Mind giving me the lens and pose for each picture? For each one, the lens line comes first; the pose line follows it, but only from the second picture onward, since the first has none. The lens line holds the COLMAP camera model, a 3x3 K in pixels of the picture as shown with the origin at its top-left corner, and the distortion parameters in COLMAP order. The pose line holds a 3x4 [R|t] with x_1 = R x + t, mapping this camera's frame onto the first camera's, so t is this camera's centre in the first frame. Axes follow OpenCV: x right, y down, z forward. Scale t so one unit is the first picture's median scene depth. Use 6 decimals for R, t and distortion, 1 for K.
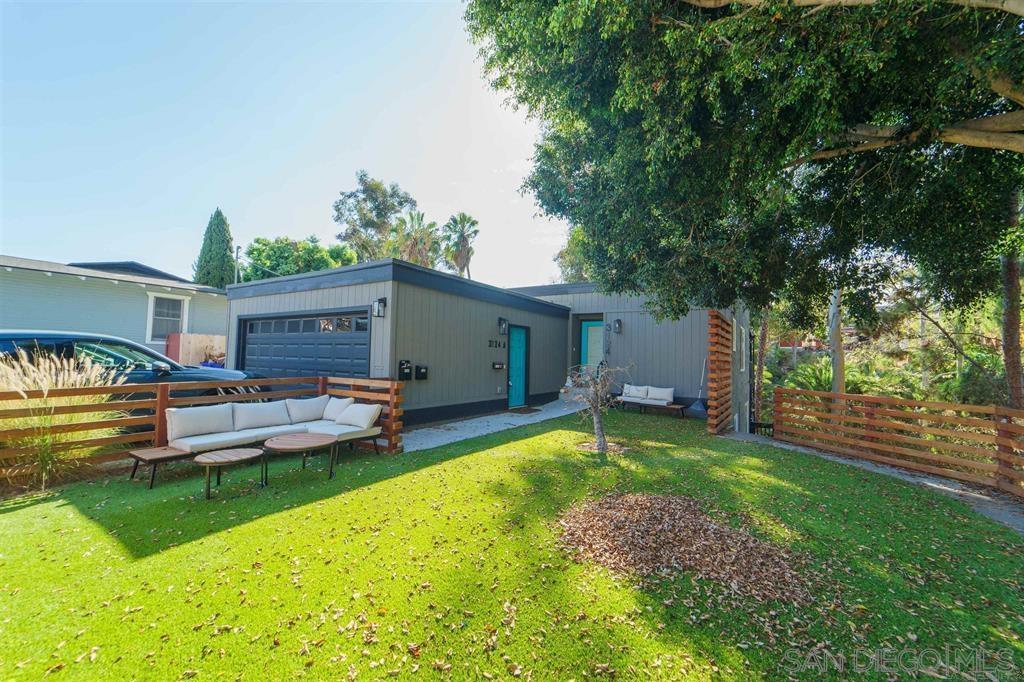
lens RADIAL K [[405.4, 0, 512.0], [0, 405.4, 341.0], [0, 0, 1]] dist [0.001120, -0.000068]
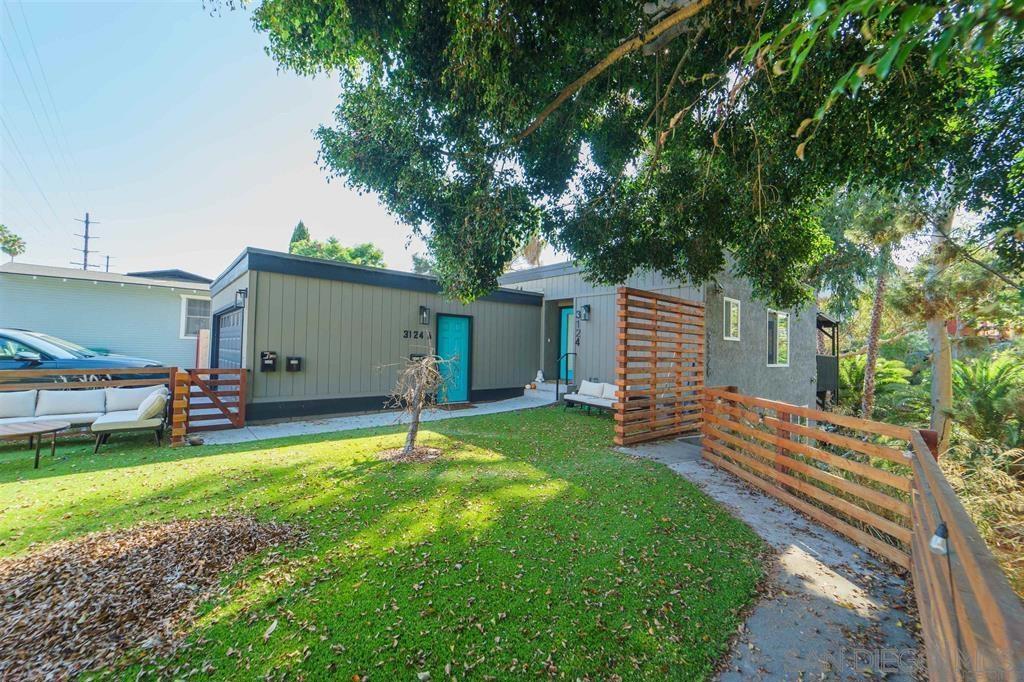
lens RADIAL K [[404.1, 0, 516.3], [0, 404.1, 339.6], [0, 0, 1]] dist [-0.000677, -0.000006]
pose [[0.964033, -0.009226, -0.265623, 0.373293], [0.012083, 0.999885, 0.009122, 0.011768], [0.265508, -0.012003, 0.964034, 0.143697]]
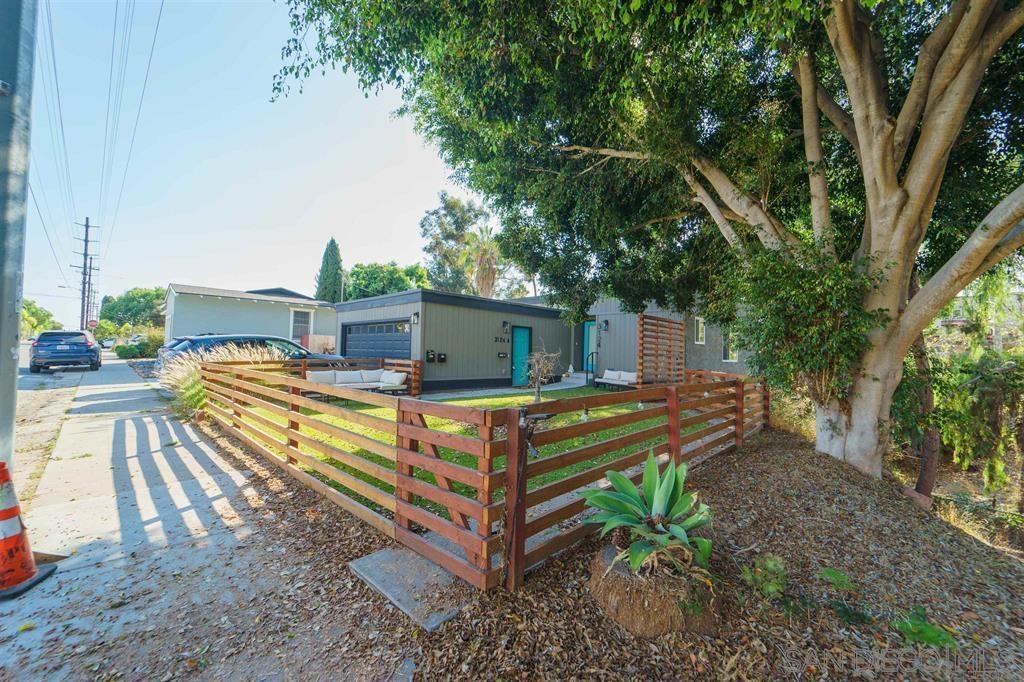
lens RADIAL K [[404.1, 0, 516.3], [0, 404.1, 339.6], [0, 0, 1]] dist [-0.000677, -0.000006]
pose [[0.978832, -0.007959, -0.204512, 0.266060], [0.008934, 0.999953, 0.003843, 0.001600], [0.204472, -0.005589, 0.978856, -0.340083]]
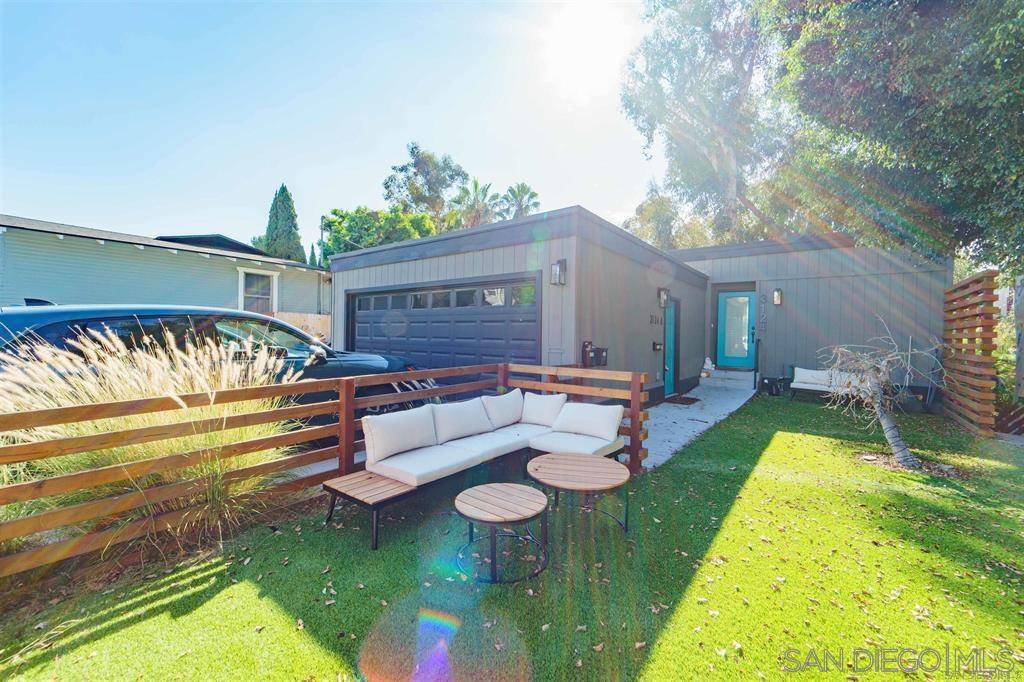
lens RADIAL K [[404.1, 0, 516.3], [0, 404.1, 339.6], [0, 0, 1]] dist [-0.000677, -0.000006]
pose [[0.997148, -0.006605, -0.075178, -0.223703], [0.010492, 0.998622, 0.051419, 0.002528], [0.074735, -0.052061, 0.995844, 0.145271]]
